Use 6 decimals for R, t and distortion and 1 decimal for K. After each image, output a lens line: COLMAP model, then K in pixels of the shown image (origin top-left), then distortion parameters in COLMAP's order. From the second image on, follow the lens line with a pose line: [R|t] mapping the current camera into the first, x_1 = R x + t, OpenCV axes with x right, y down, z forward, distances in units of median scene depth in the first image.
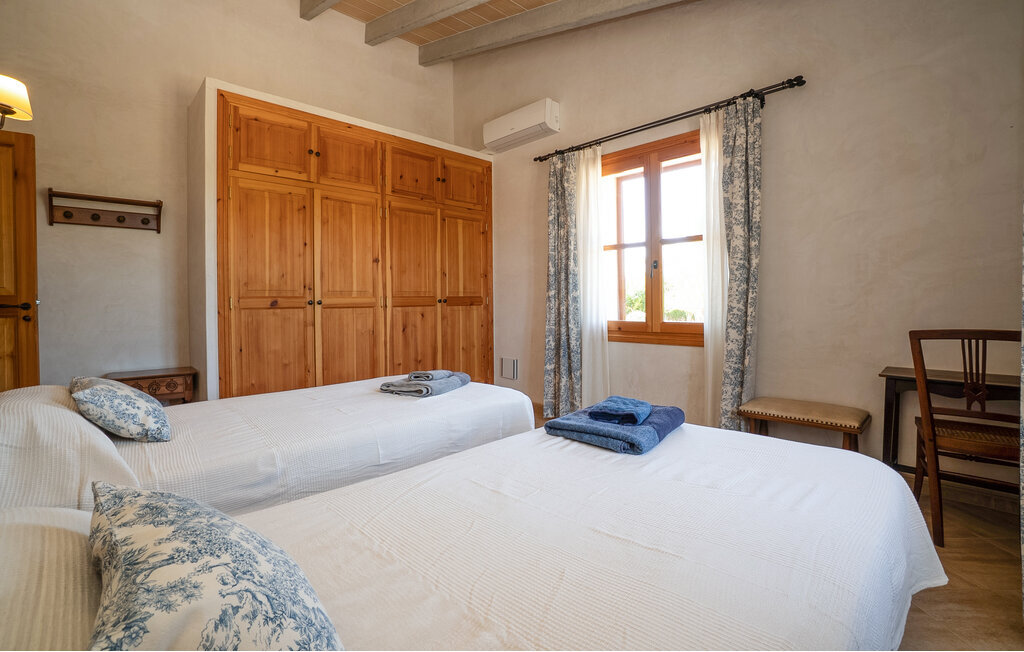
lens RADIAL K [[455.5, 0, 500.6], [0, 455.5, 303.4], [0, 0, 1]] dist [-0.066385, 0.017771]
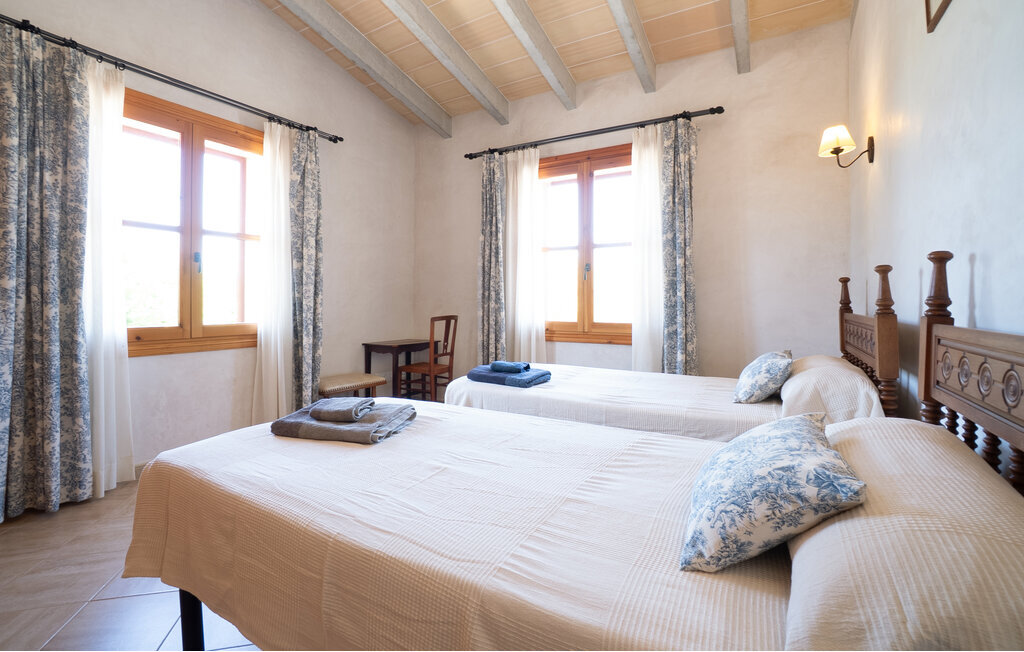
lens RADIAL K [[455.5, 0, 500.6], [0, 455.5, 303.4], [0, 0, 1]] dist [-0.066385, 0.017771]
pose [[-0.273410, 0.010948, 0.961835, -0.586760], [0.007780, 0.999928, -0.009170, 0.011377], [-0.961866, 0.004976, -0.273475, 0.663665]]
